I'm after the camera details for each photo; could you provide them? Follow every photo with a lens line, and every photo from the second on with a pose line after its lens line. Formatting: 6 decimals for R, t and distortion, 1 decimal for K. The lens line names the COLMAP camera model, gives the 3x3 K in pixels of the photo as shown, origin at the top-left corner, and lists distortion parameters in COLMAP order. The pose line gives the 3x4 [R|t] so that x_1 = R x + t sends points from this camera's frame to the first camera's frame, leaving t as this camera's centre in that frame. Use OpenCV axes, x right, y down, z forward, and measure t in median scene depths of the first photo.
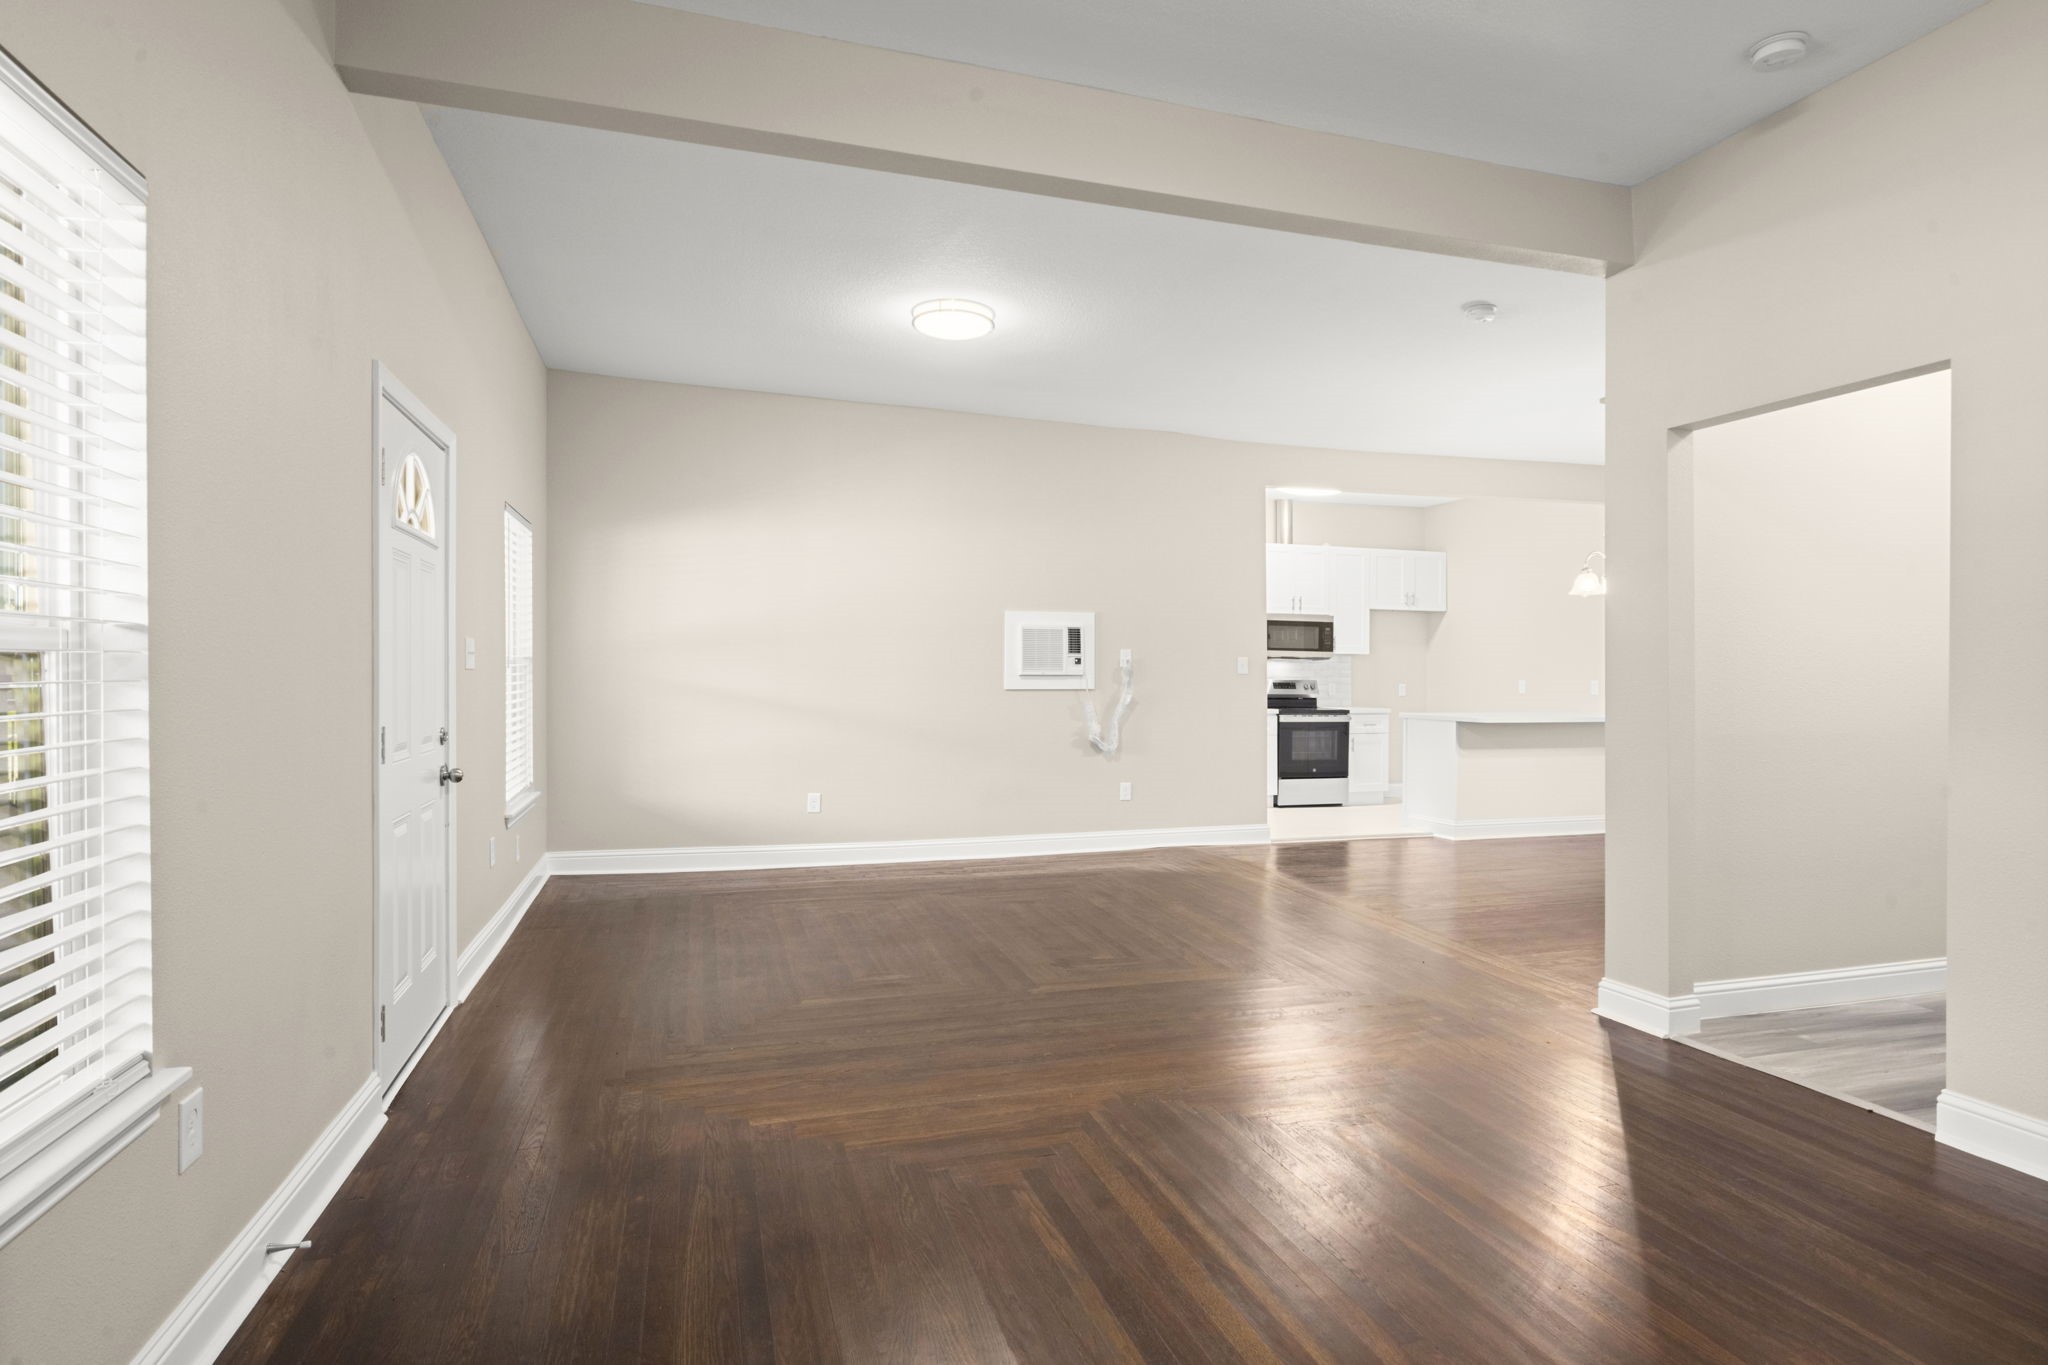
lens RADIAL K [[1070.4, 0, 1024.0], [0, 1070.4, 682.5], [0, 0, 1]] dist [-0.006331, -0.000827]
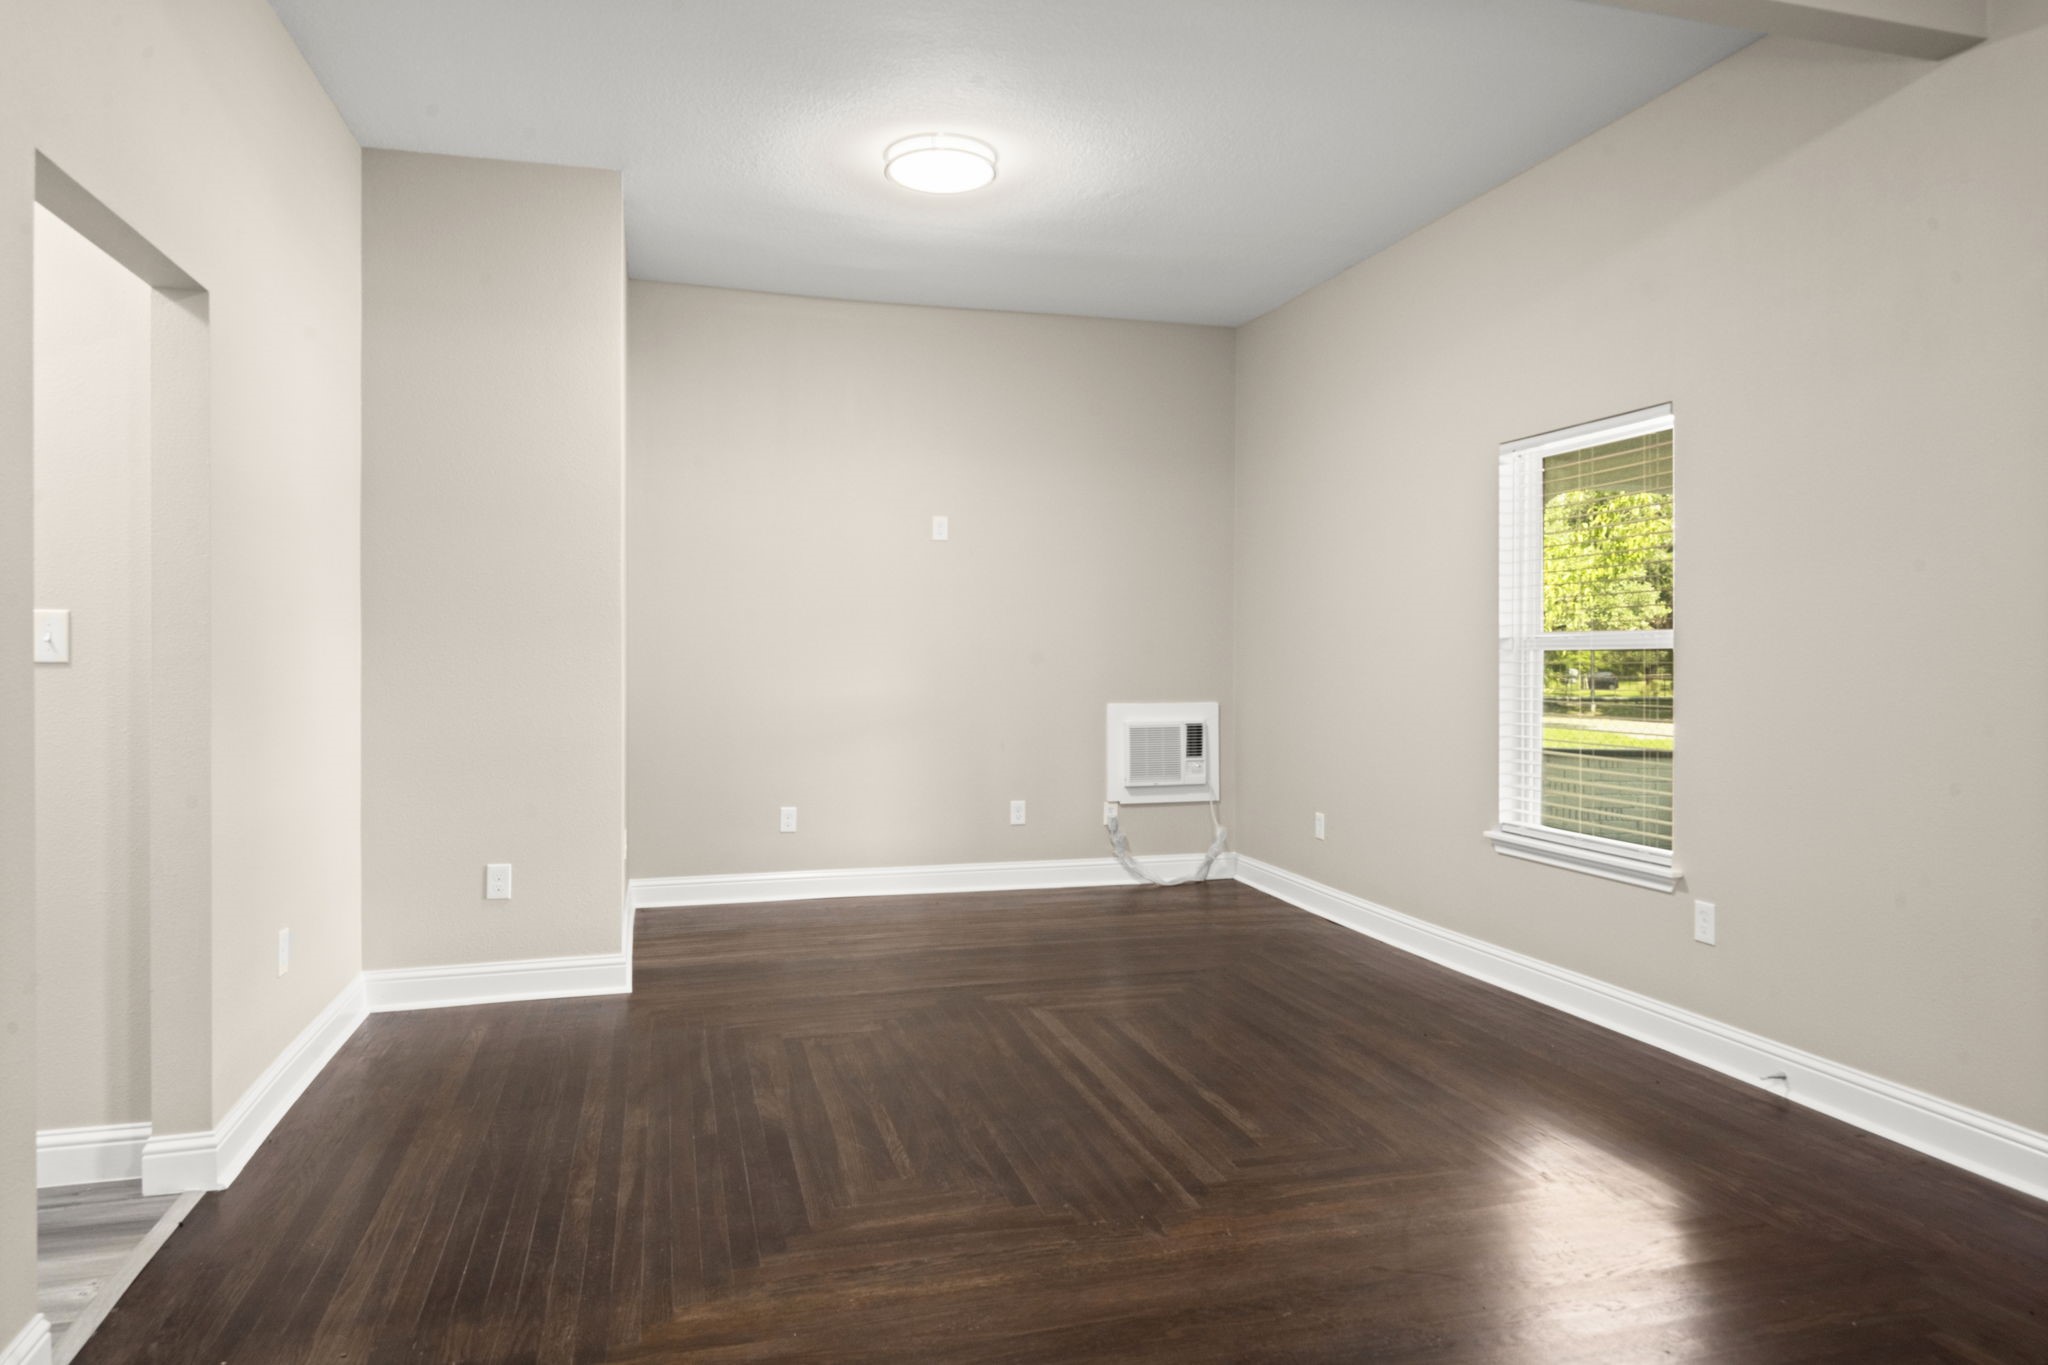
lens RADIAL K [[1307.6, 0, 1024.7], [0, 1307.6, 661.2], [0, 0, 1]] dist [-0.001762, 0.000160]
pose [[-0.999739, -0.001970, 0.022771, 0.068426], [-0.001749, 0.999951, 0.009755, -0.005336], [-0.022789, 0.009713, -0.999693, 0.790148]]
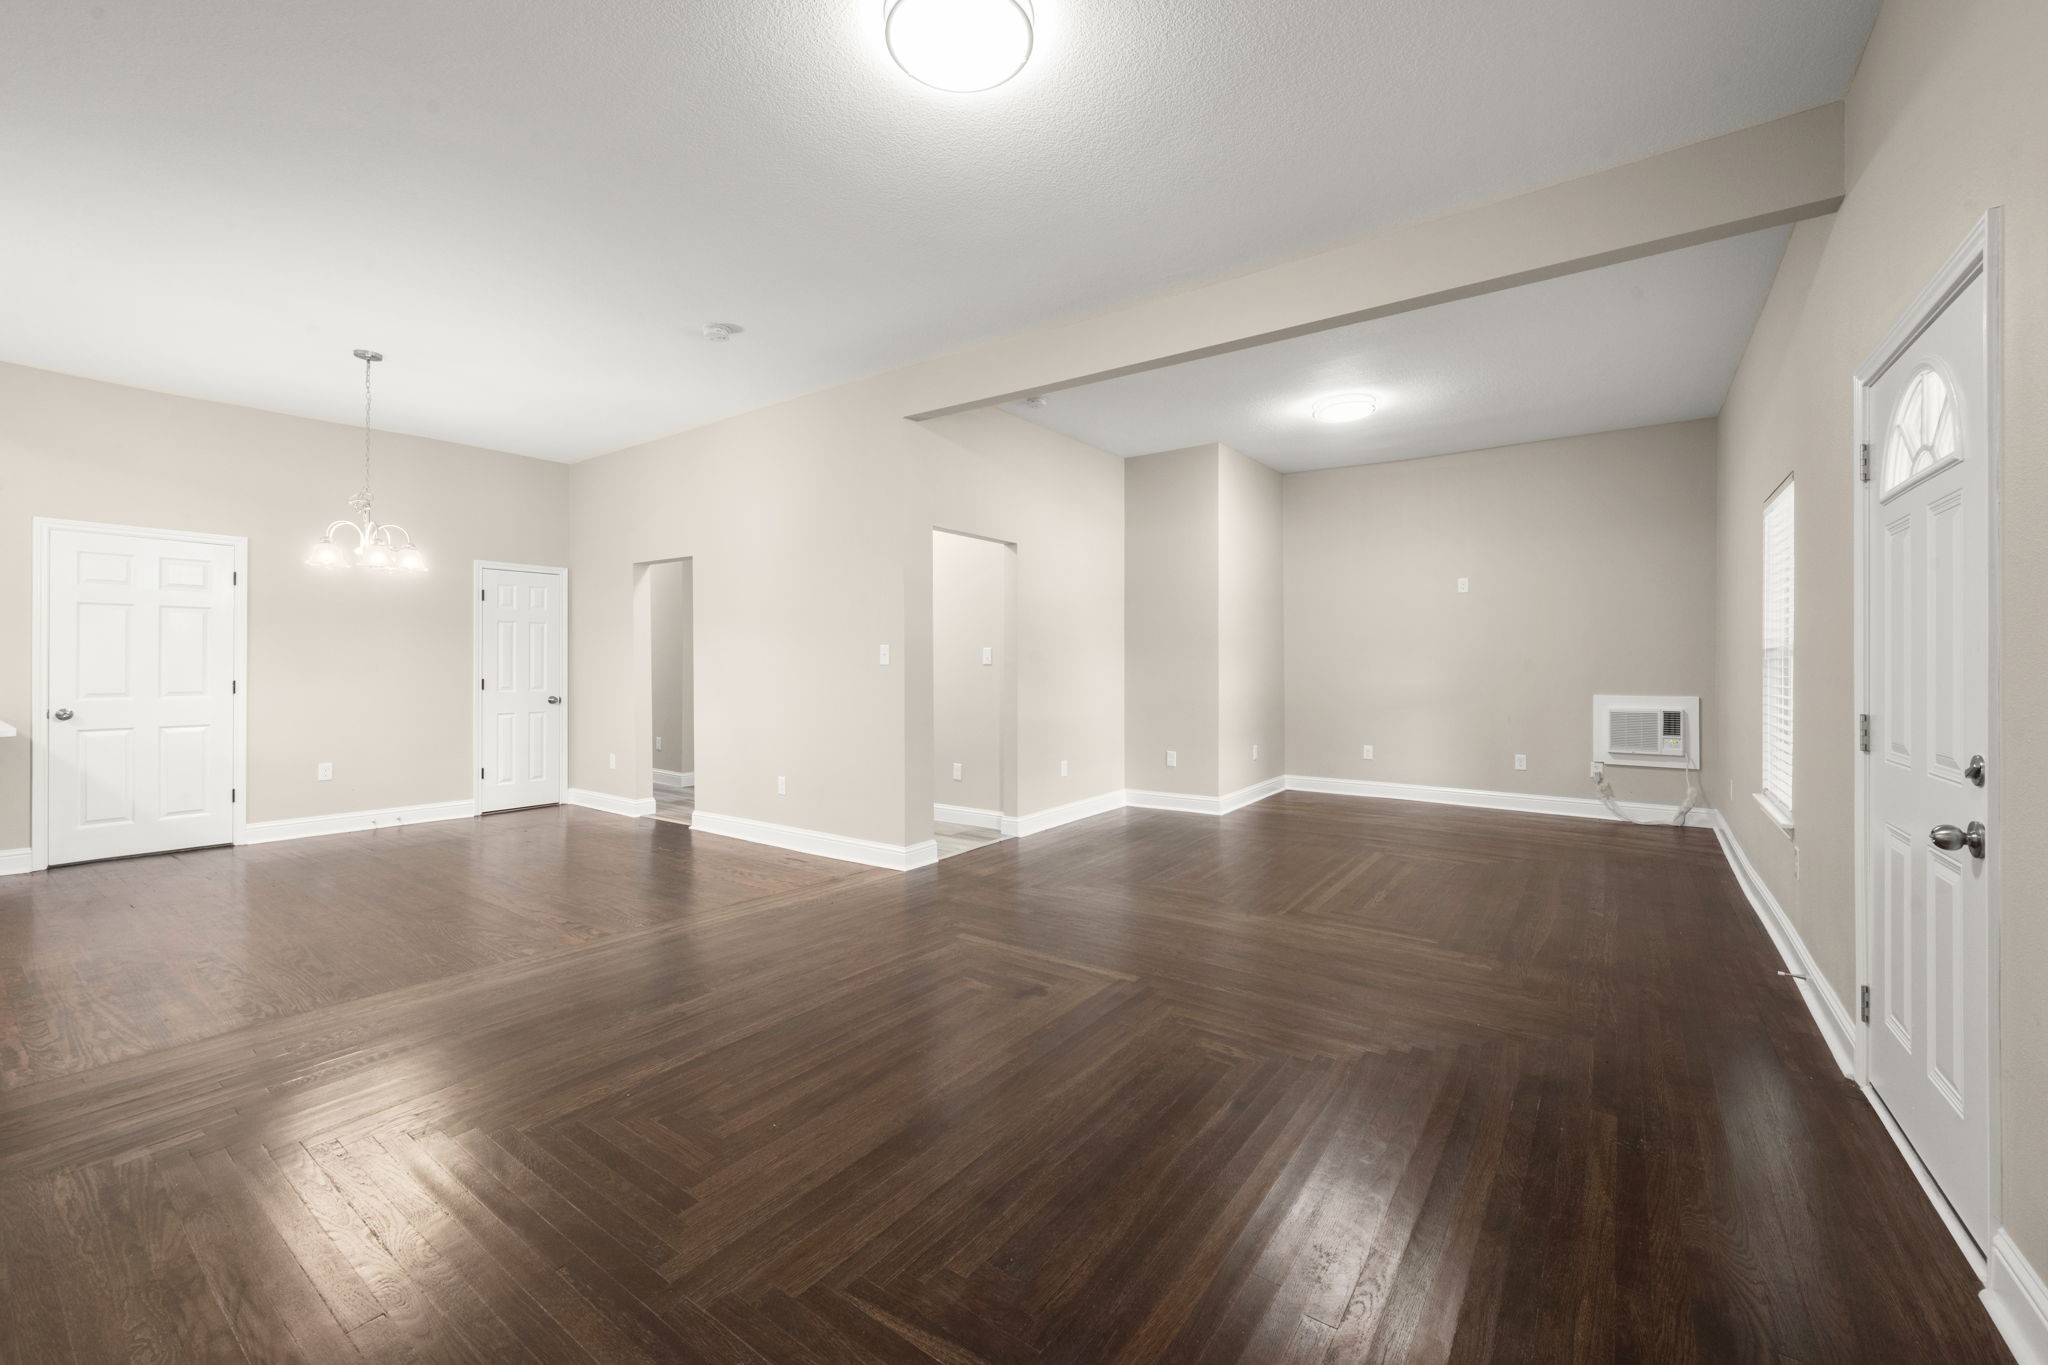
lens RADIAL K [[819.7, 0, 1024.8], [0, 819.7, 662.5], [0, 0, 1]] dist [0.000182, 0.000882]
pose [[-0.601558, -0.001797, 0.798827, -0.300179], [0.003111, 0.999985, 0.004592, -0.005845], [-0.798823, 0.005248, -0.601543, 0.853049]]
